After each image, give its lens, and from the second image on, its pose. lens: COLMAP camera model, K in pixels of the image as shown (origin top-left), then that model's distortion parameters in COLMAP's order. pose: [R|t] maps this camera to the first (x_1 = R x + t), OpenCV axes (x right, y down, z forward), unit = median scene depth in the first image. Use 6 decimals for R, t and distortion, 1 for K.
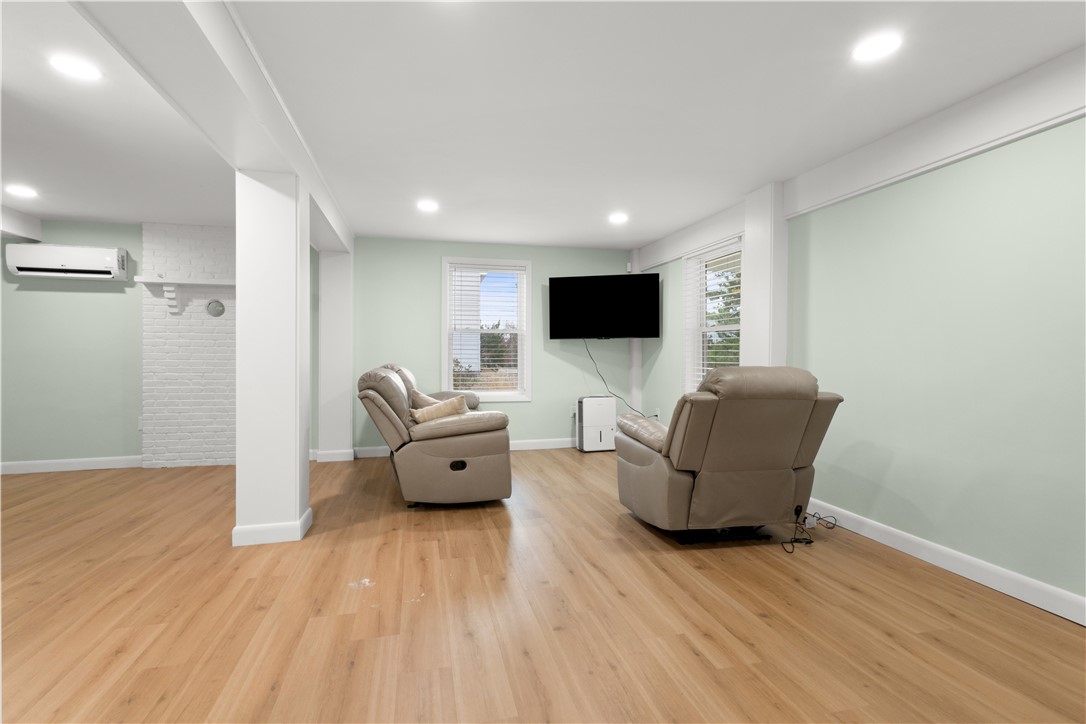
lens RADIAL K [[504.0, 0, 543.7], [0, 504.0, 356.7], [0, 0, 1]] dist [-0.000899, -0.000340]
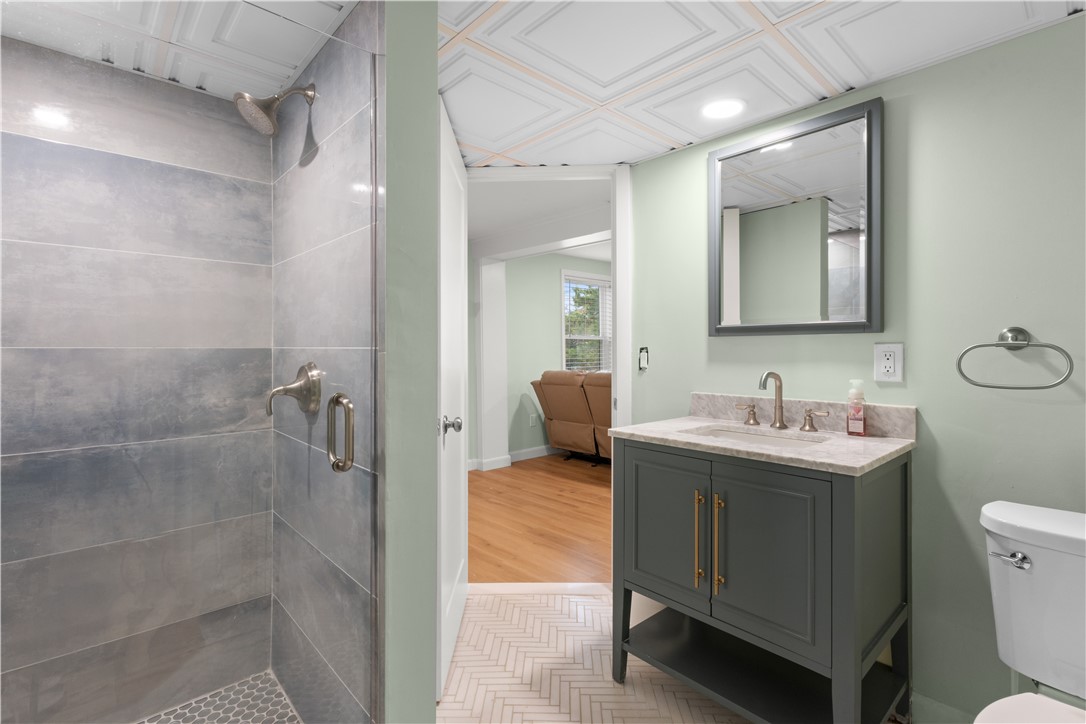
lens RADIAL K [[504.0, 0, 543.7], [0, 504.0, 356.7], [0, 0, 1]] dist [-0.000899, -0.000340]
pose [[0.878965, -0.006758, 0.476838, -0.805416], [0.005959, 0.999977, 0.003188, -0.016782], [-0.476849, 0.000039, 0.878985, 0.076908]]
